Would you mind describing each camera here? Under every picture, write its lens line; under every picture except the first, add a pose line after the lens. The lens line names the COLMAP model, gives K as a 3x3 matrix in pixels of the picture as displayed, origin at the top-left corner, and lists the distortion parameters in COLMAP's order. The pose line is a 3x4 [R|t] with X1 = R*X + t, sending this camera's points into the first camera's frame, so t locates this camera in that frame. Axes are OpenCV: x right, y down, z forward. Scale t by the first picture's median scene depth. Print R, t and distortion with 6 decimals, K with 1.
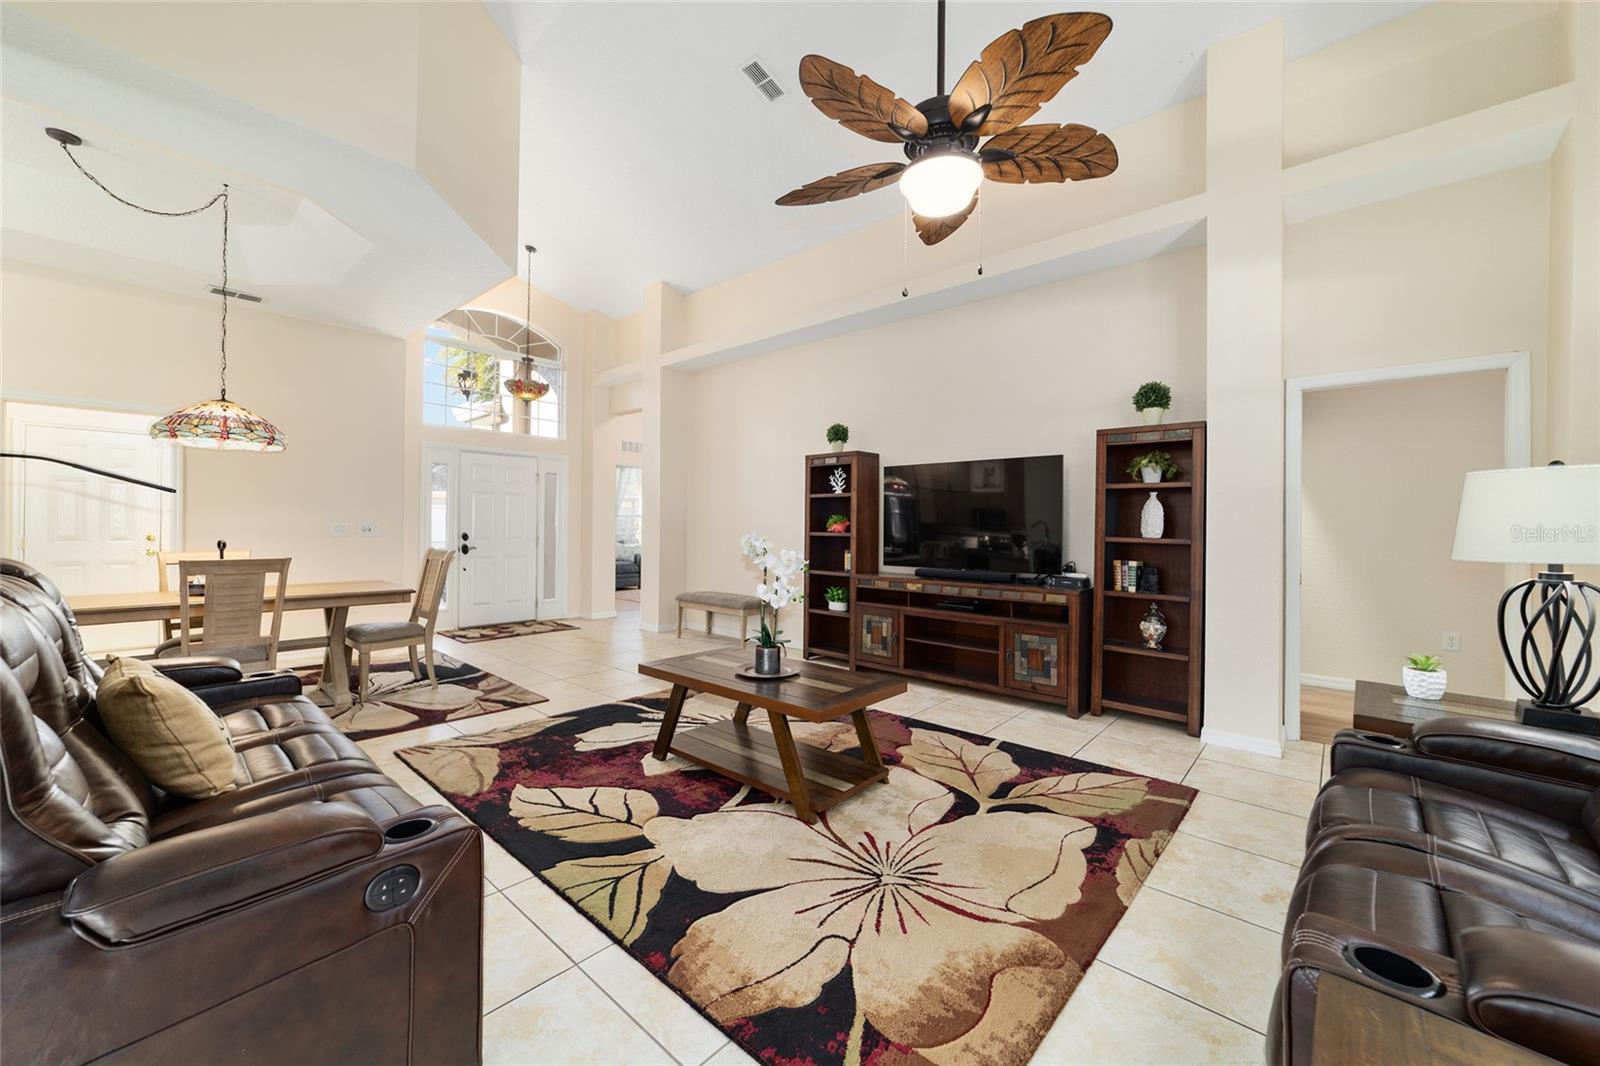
lens RADIAL K [[614.5, 0, 797.7], [0, 614.5, 520.0], [0, 0, 1]] dist [-0.017742, 0.006352]
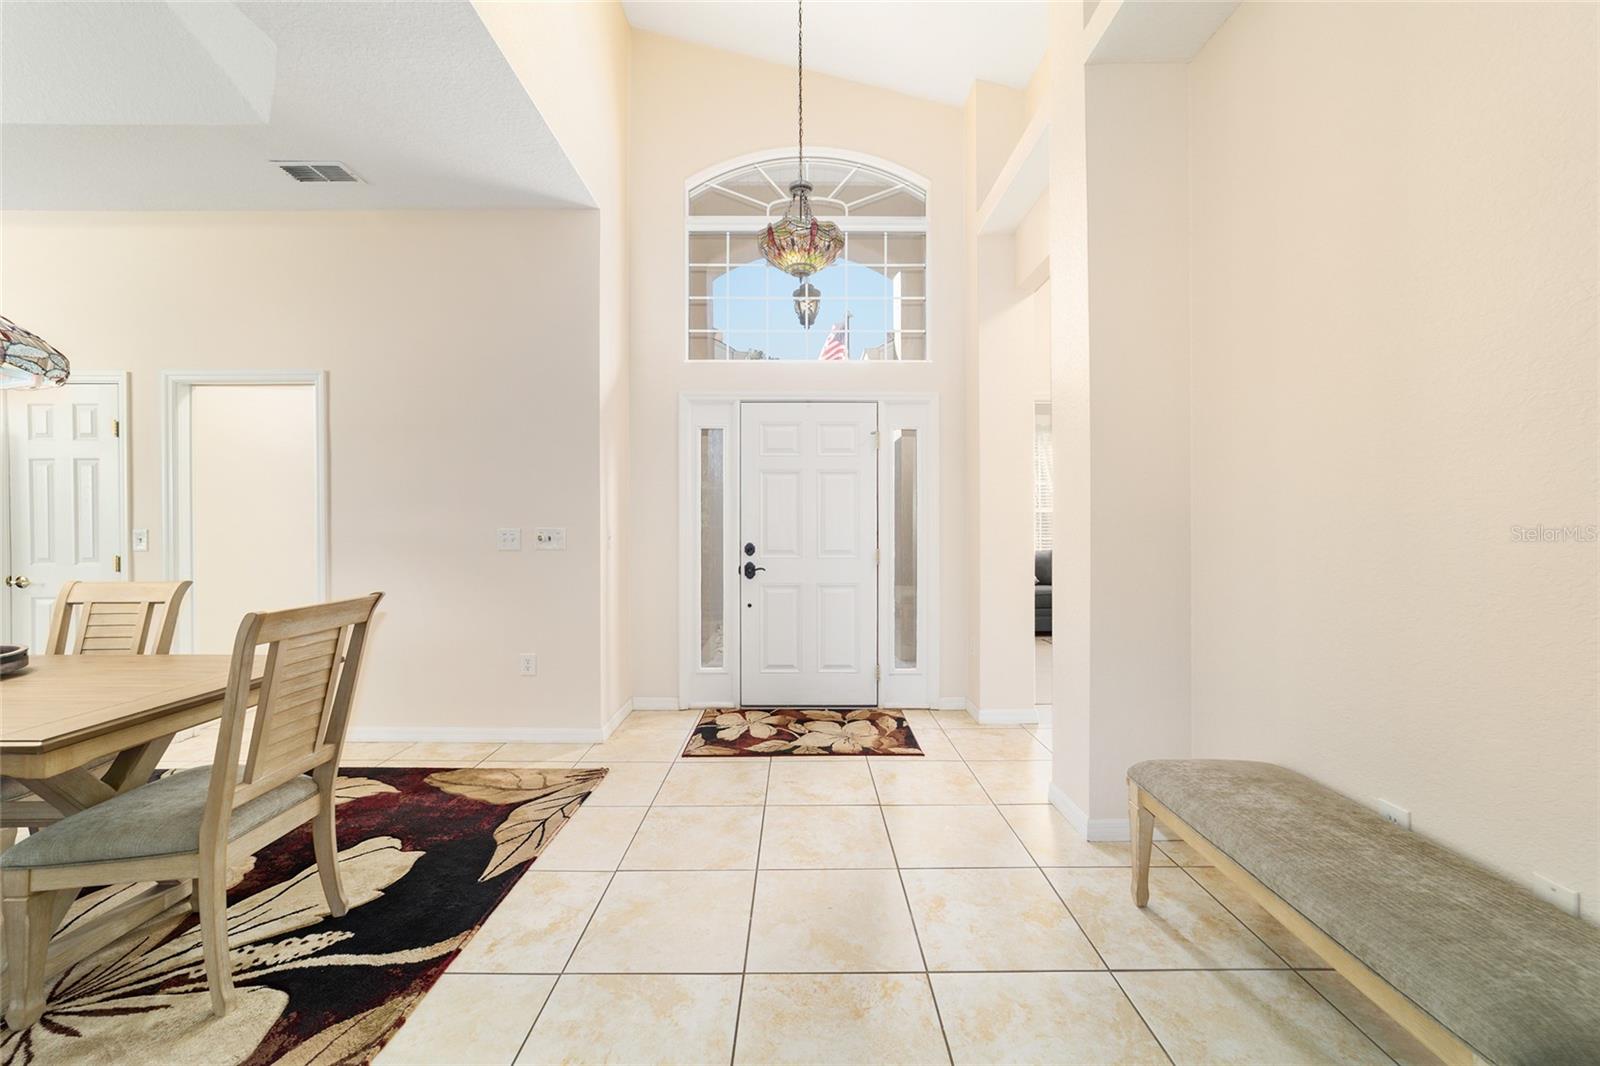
lens RADIAL K [[614.5, 0, 800.2], [0, 614.5, 523.9], [0, 0, 1]] dist [-0.017742, 0.006352]
pose [[0.664586, -0.009367, -0.747153, -0.144681], [0.016341, 0.999864, 0.002001, 0.005913], [0.747033, -0.013539, 0.664649, 1.220955]]
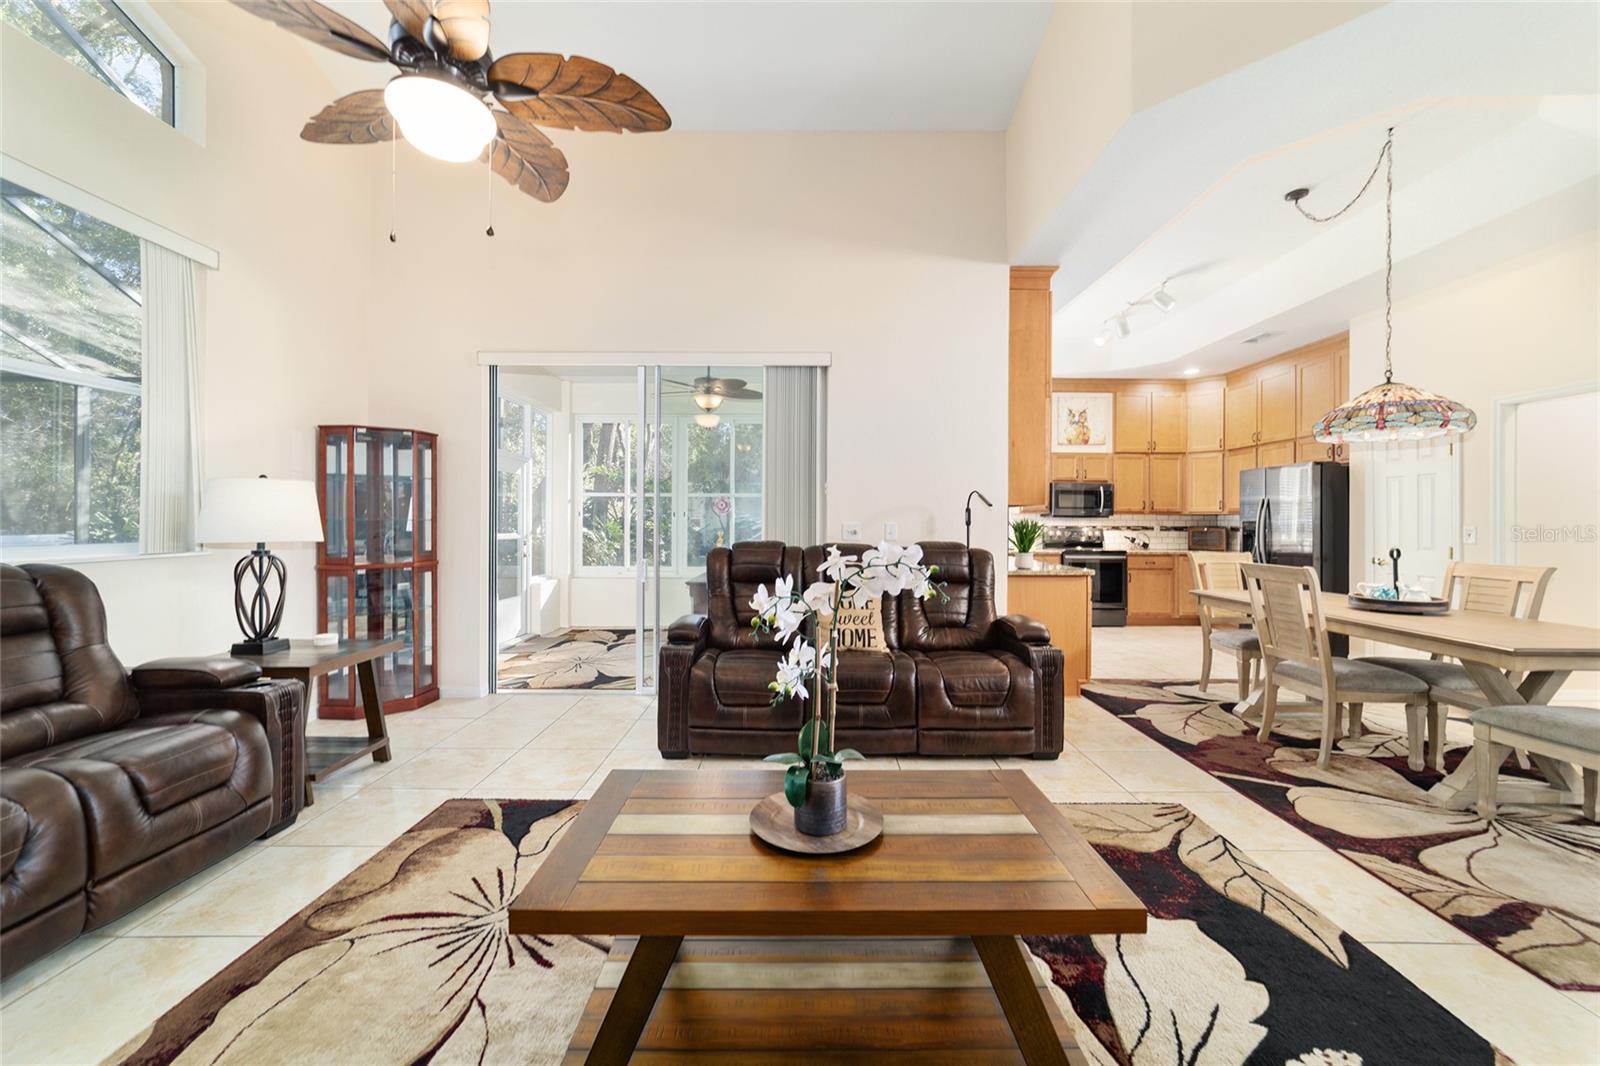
lens RADIAL K [[614.5, 0, 799.5], [0, 614.5, 519.7], [0, 0, 1]] dist [-0.017742, 0.006352]
pose [[-0.750472, -0.014277, -0.660749, 0.234872], [-0.003246, 0.999834, -0.017917, 0.011313], [0.660895, -0.011302, -0.750393, 1.107790]]
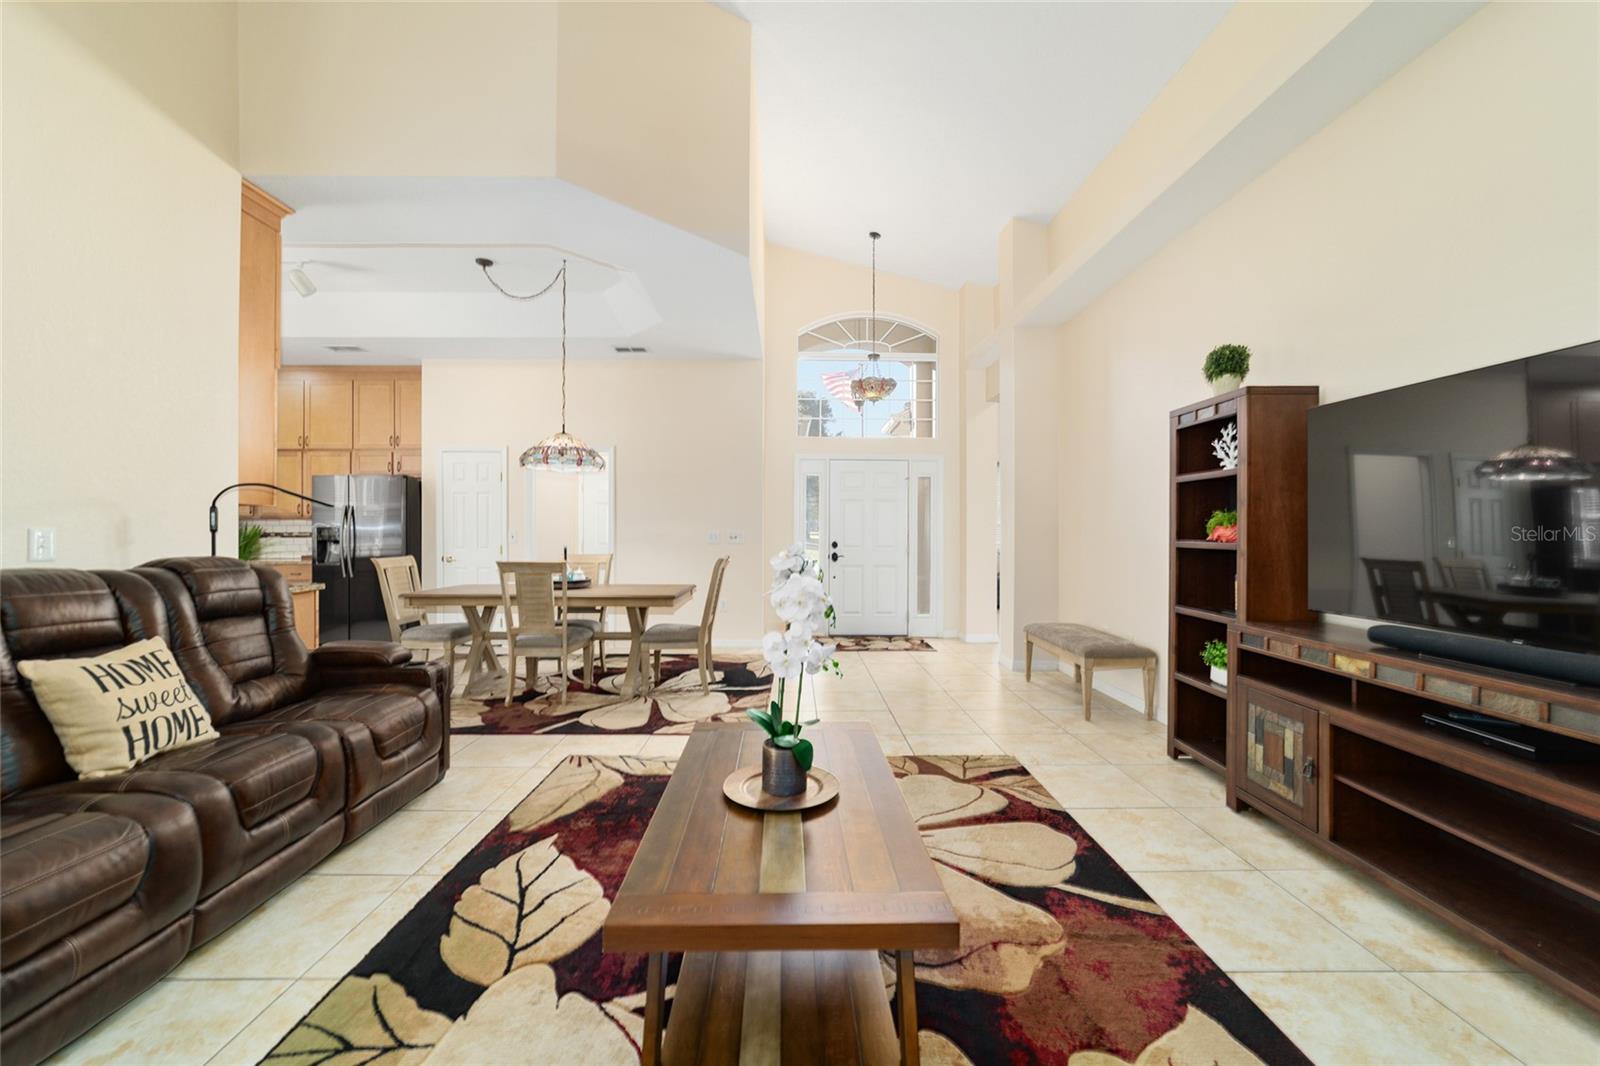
lens RADIAL K [[614.5, 0, 798.9], [0, 614.5, 532.2], [0, 0, 1]] dist [-0.017742, 0.006352]
pose [[0.674222, -0.007262, -0.738493, 0.308253], [0.011977, 0.999928, 0.001102, 0.009169], [0.738431, -0.009588, 0.674260, 0.515779]]
